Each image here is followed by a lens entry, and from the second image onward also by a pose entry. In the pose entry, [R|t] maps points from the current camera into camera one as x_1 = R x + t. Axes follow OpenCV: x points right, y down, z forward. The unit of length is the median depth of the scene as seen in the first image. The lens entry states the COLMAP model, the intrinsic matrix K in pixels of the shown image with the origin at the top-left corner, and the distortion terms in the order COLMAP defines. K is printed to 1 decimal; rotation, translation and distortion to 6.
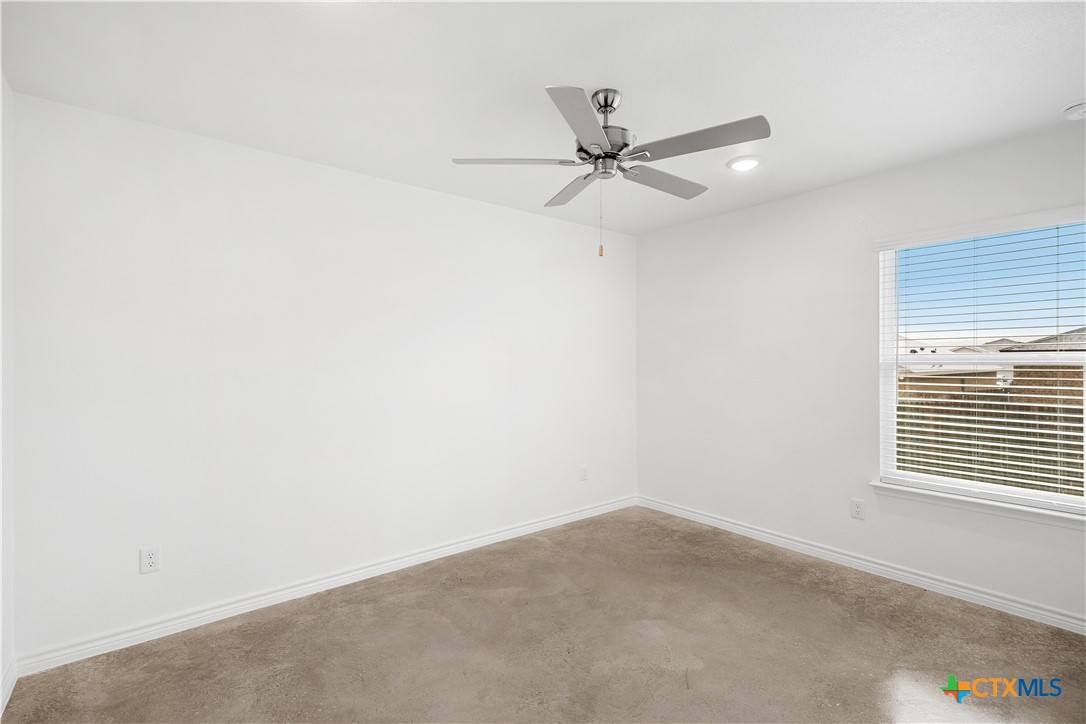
lens RADIAL K [[487.2, 0, 538.9], [0, 487.2, 360.5], [0, 0, 1]] dist [0.000404, -0.000963]
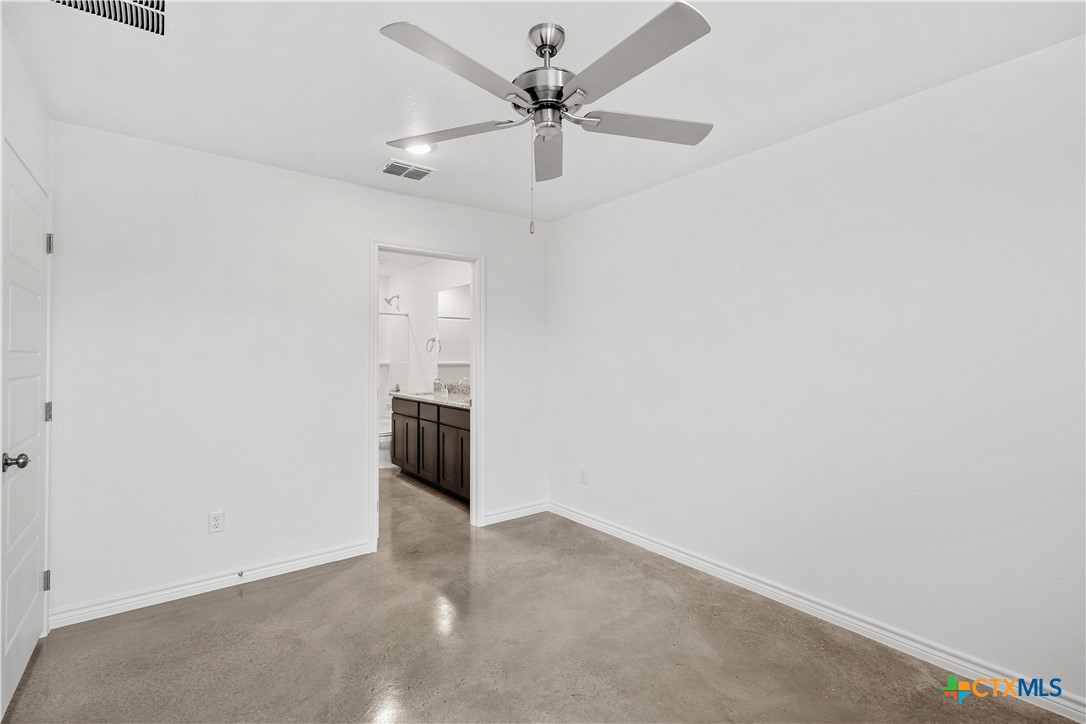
lens RADIAL K [[487.2, 0, 538.9], [0, 487.2, 360.5], [0, 0, 1]] dist [0.000404, -0.000963]
pose [[-0.005357, 0.018774, -0.999809, 0.704136], [0.003953, 0.999816, 0.018753, -0.005763], [0.999978, -0.003852, -0.005430, 0.731980]]
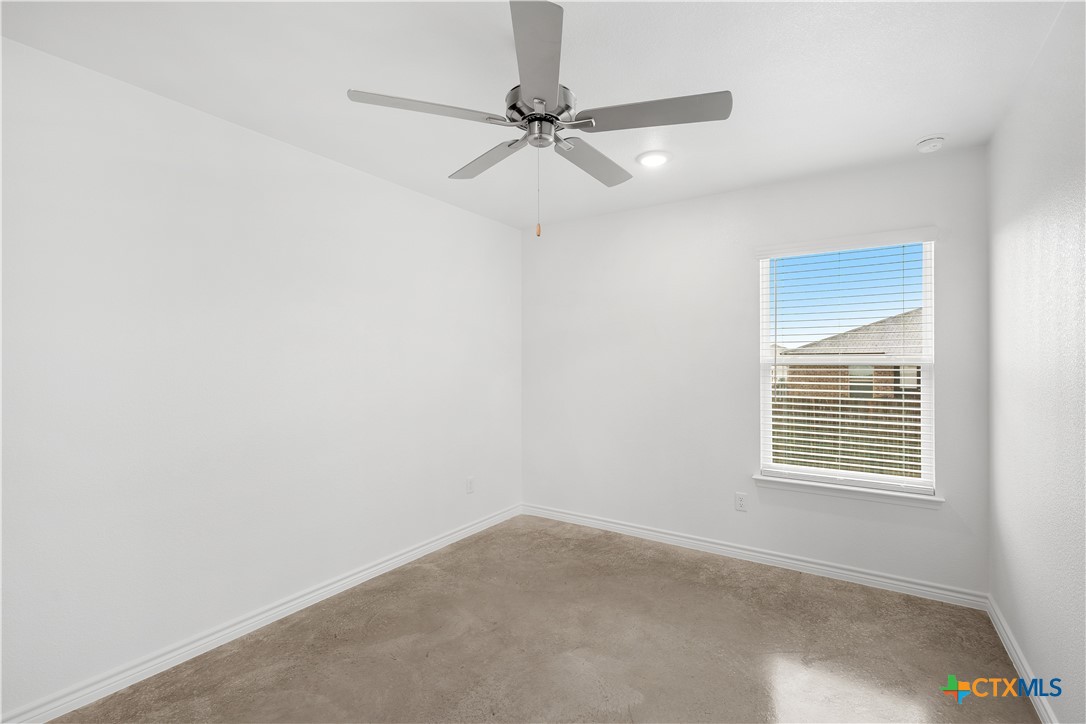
lens RADIAL K [[484.3, 0, 540.0], [0, 484.3, 360.0], [0, 0, 1]] dist [0.003718, -0.001103]
pose [[0.950362, 0.002718, 0.311135, -0.094610], [-0.001993, 0.999995, -0.002650, 0.001273], [-0.311140, 0.001899, 0.950362, 0.150176]]
